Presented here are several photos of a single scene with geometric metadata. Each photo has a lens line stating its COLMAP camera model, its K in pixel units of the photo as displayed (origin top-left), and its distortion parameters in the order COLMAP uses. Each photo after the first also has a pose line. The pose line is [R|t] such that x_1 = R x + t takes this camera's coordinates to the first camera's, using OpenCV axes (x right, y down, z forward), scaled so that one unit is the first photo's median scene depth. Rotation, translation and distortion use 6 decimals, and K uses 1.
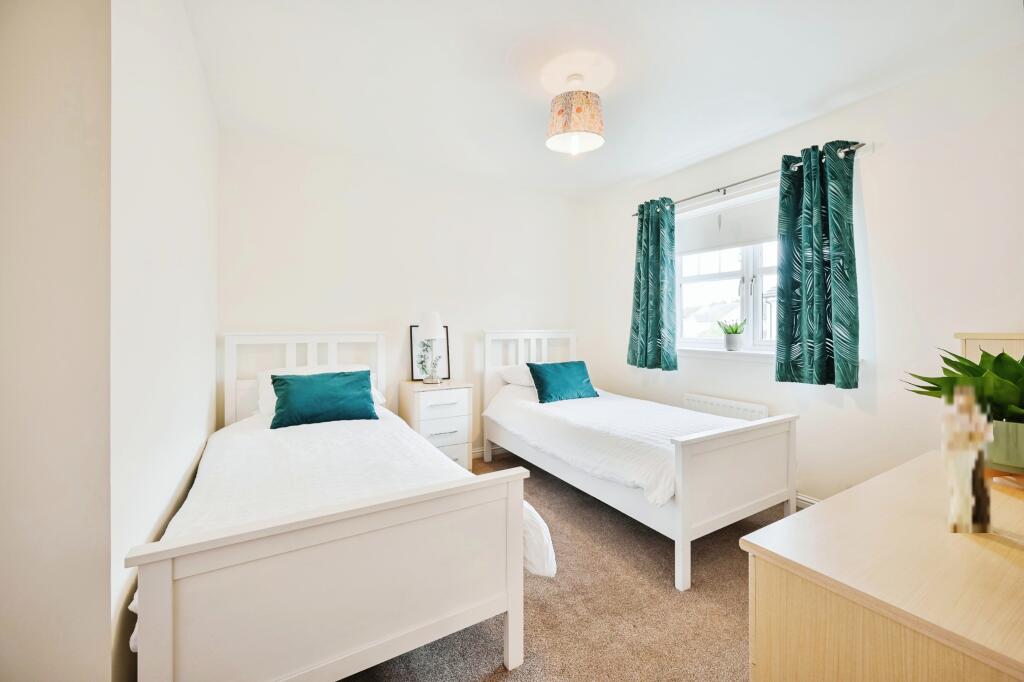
lens RADIAL K [[418.2, 0, 511.7], [0, 418.2, 339.6], [0, 0, 1]] dist [-0.001536, -0.000250]
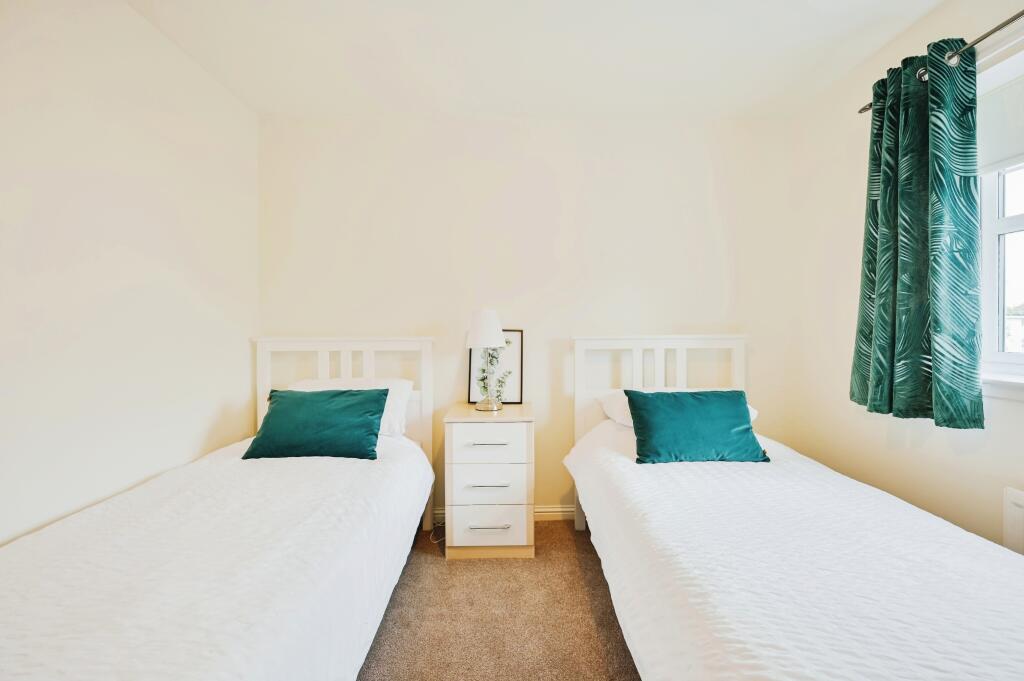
lens RADIAL K [[406.1, 0, 510.5], [0, 406.1, 339.1], [0, 0, 1]] dist [-0.001998, 0.000950]
pose [[0.870273, 0.006691, -0.492524, 0.175936], [-0.011276, 0.999916, -0.006341, -0.011792], [0.492440, 0.011072, 0.870276, 0.390909]]
